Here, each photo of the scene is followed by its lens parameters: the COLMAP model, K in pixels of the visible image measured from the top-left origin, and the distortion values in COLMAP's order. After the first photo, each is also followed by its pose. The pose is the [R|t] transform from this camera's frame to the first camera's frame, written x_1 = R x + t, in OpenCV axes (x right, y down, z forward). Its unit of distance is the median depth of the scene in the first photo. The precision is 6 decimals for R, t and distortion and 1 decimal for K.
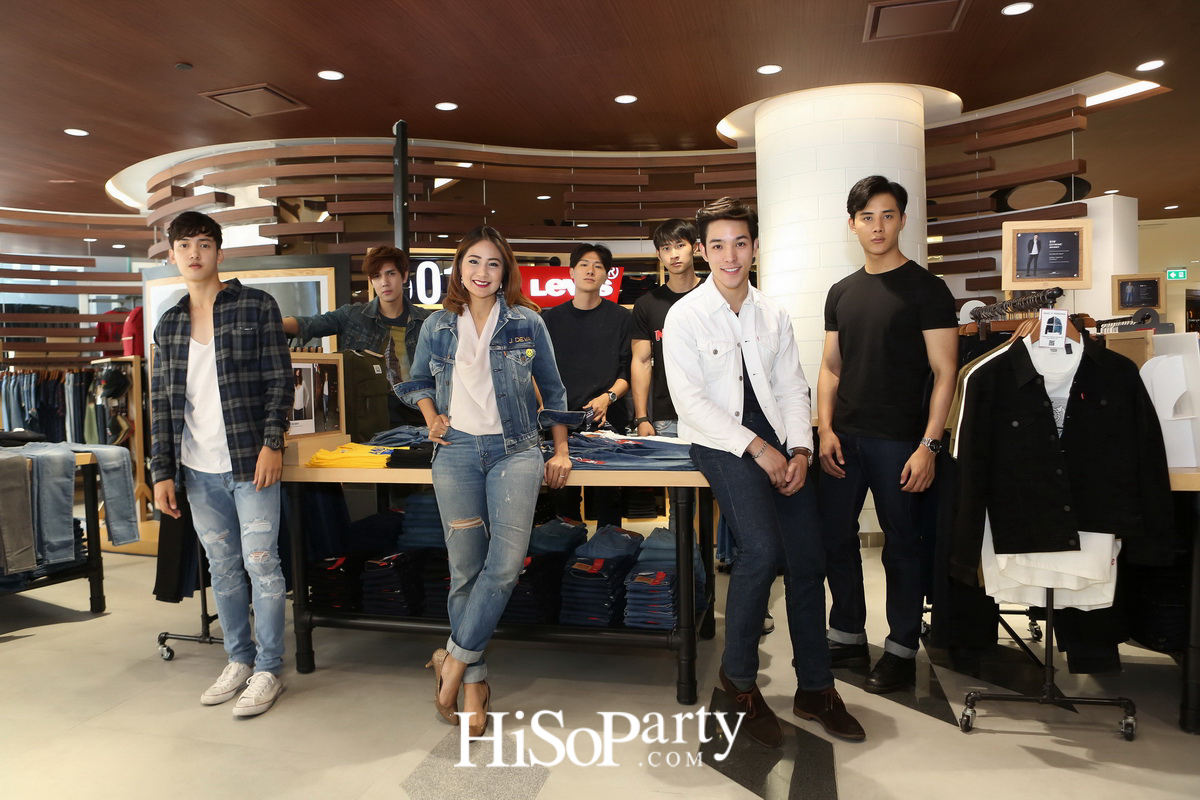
lens RADIAL K [[845.7, 0, 596.5], [0, 845.7, 397.2], [0, 0, 1]] dist [-0.081041, 0.008328]
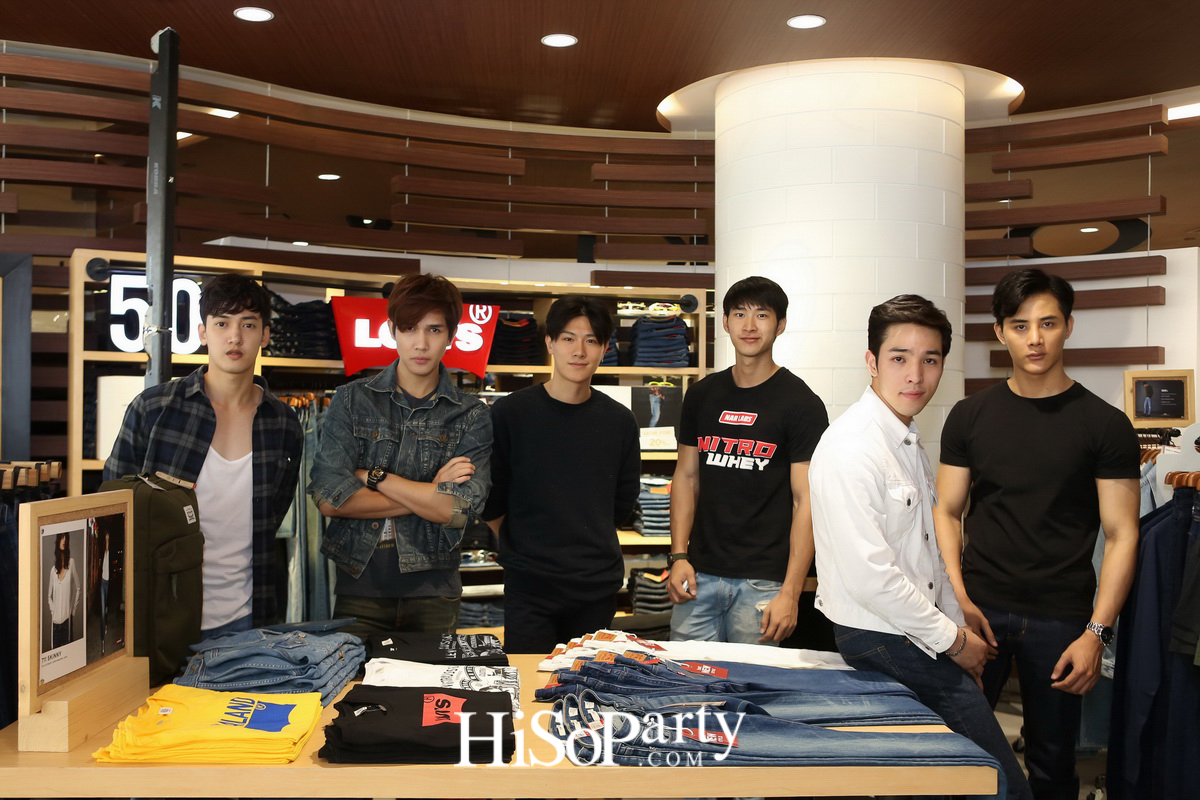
lens RADIAL K [[1160.9, 0, 596.6], [0, 1160.9, 401.6], [0, 0, 1]] dist [-0.039619, 0.000000]
pose [[0.960239, 0.037938, 0.276588, -0.149727], [-0.026362, 0.998619, -0.045451, -0.051718], [-0.277931, 0.036353, 0.959913, 0.178394]]
